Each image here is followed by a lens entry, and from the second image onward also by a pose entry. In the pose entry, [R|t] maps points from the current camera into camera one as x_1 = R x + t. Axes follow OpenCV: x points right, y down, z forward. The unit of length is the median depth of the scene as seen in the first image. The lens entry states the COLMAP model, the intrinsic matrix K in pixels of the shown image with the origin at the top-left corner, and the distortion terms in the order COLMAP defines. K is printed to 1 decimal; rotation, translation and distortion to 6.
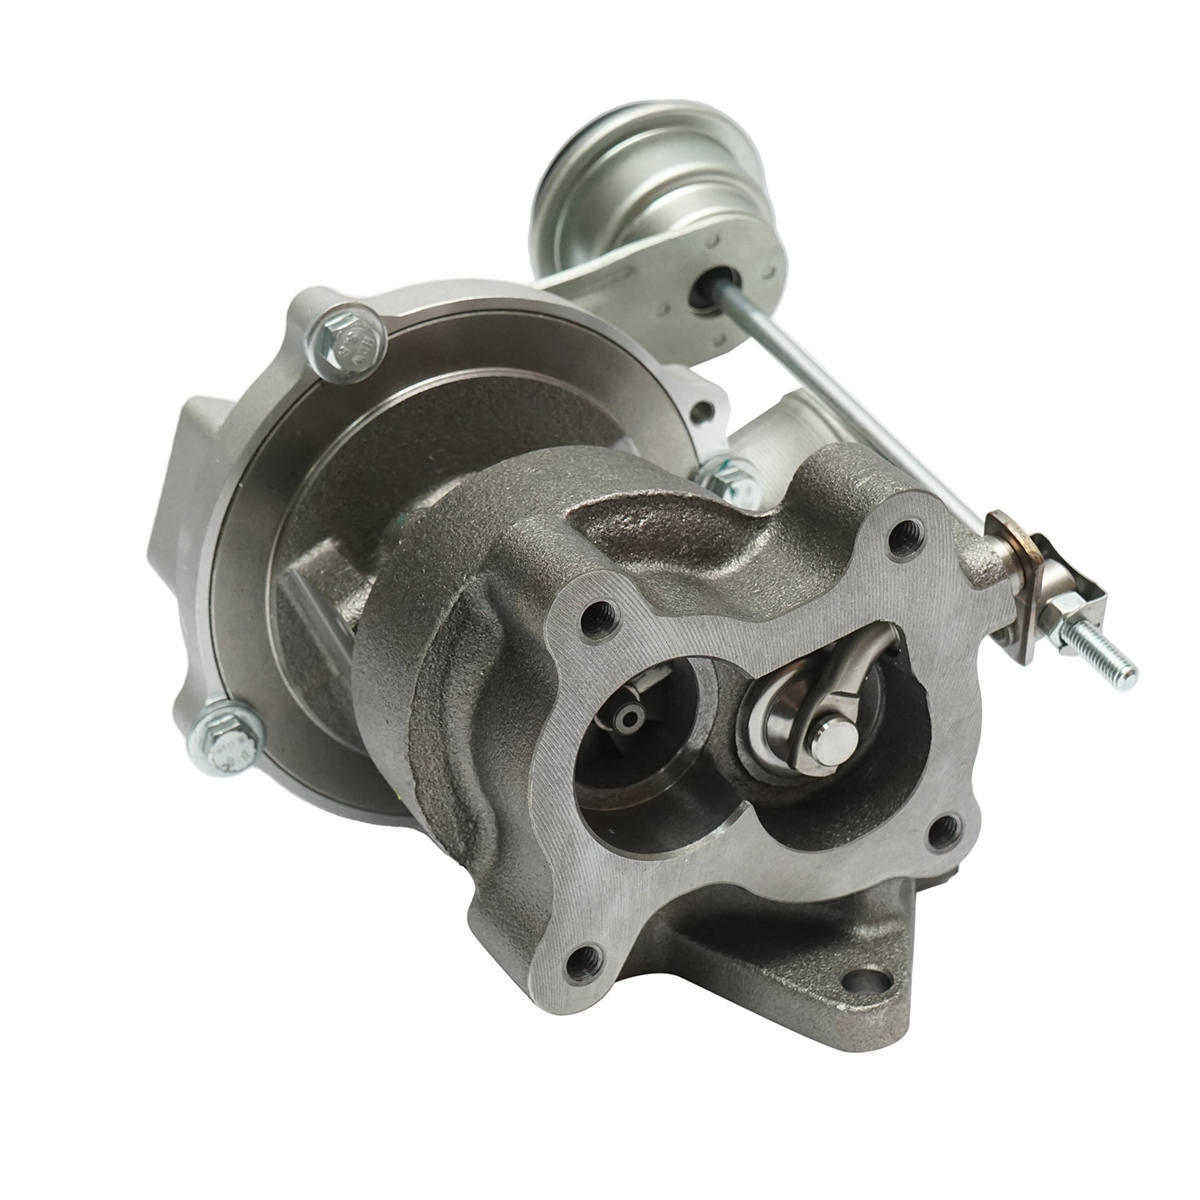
lens RADIAL K [[1882.7, 0, 600.0], [0, 1882.7, 600.0], [0, 0, 1]] dist [-0.168566, -0.008319]
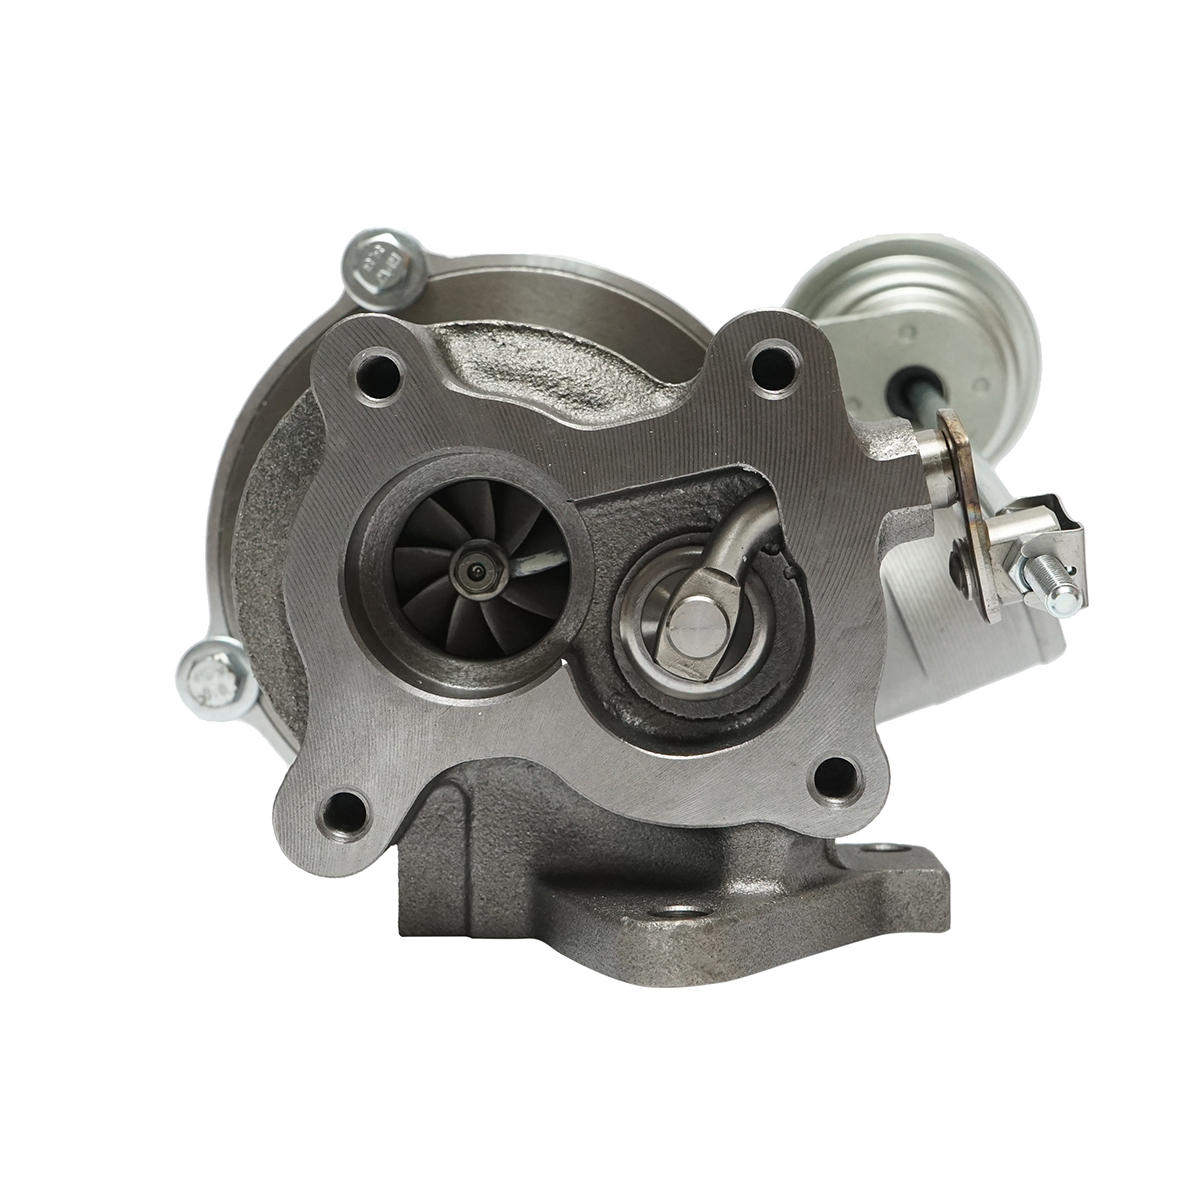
lens RADIAL K [[1882.7, 0, 600.0], [0, 1882.7, 600.0], [0, 0, 1]] dist [-0.168566, -0.008319]
pose [[0.946890, 0.119283, -0.298614, 0.321704], [-0.183594, 0.962956, -0.197508, 0.229516], [0.263993, 0.241842, 0.933713, 0.187236]]
